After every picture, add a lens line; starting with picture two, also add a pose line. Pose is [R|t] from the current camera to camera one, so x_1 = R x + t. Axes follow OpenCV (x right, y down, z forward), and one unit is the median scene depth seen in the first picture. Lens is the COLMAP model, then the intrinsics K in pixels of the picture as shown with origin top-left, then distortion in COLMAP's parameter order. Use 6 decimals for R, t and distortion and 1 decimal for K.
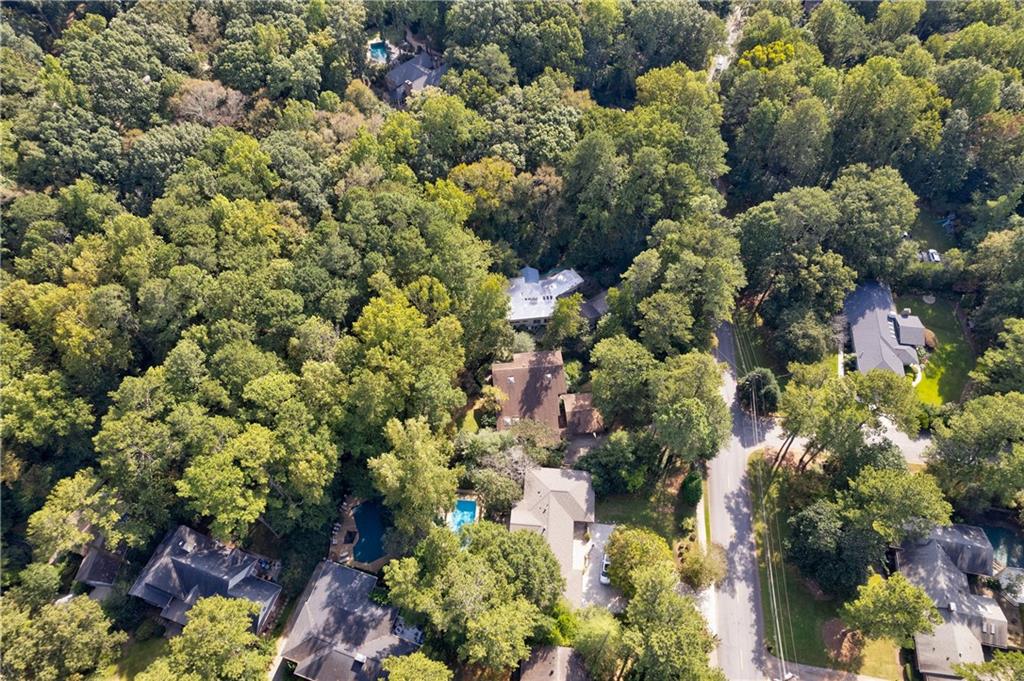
lens RADIAL K [[660.6, 0, 512.4], [0, 660.6, 339.2], [0, 0, 1]] dist [-0.073829, 0.062591]
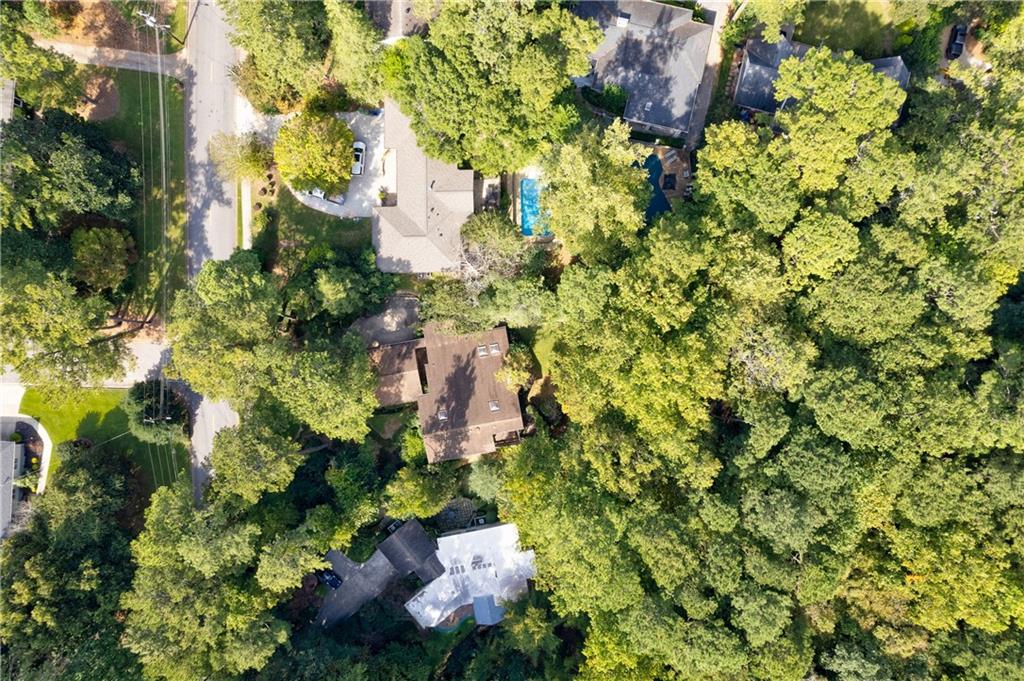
lens RADIAL K [[660.6, 0, 511.9], [0, 660.6, 342.3], [0, 0, 1]] dist [-0.073829, 0.062591]
pose [[-0.995195, 0.095759, 0.020410, -0.043328], [-0.067359, -0.820911, 0.567069, -0.292701], [0.071057, 0.562970, 0.823417, 0.377151]]
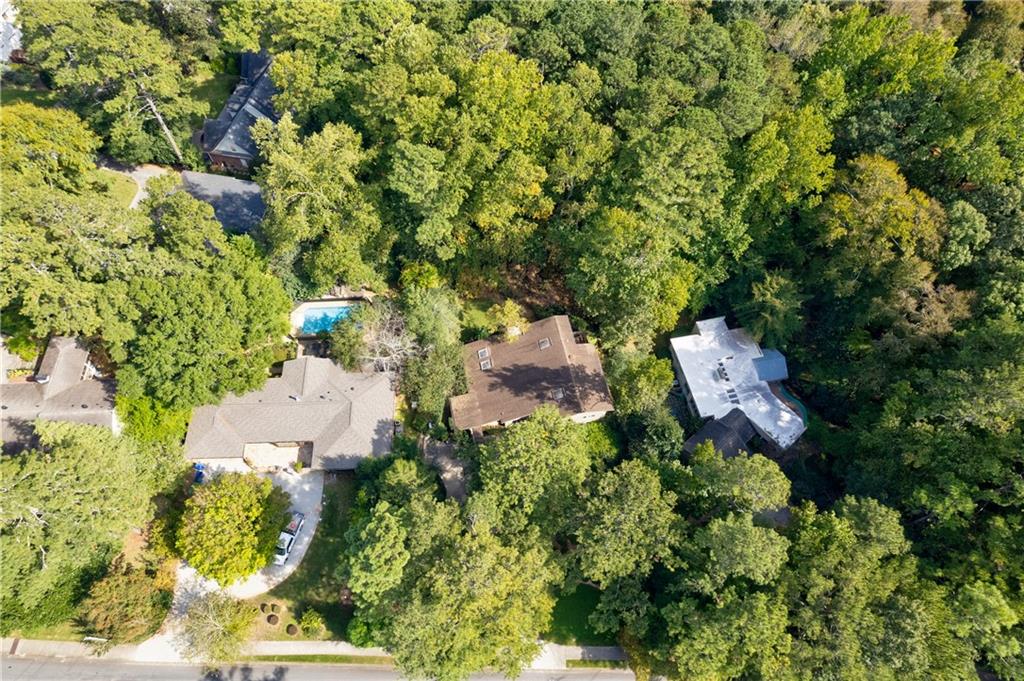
lens RADIAL K [[660.6, 0, 510.9], [0, 660.6, 344.4], [0, 0, 1]] dist [-0.073829, 0.062591]
pose [[0.119307, 0.871154, -0.476294, 0.312385], [-0.821123, 0.356254, 0.445914, -0.206708], [0.558142, 0.337896, 0.757829, 0.487963]]
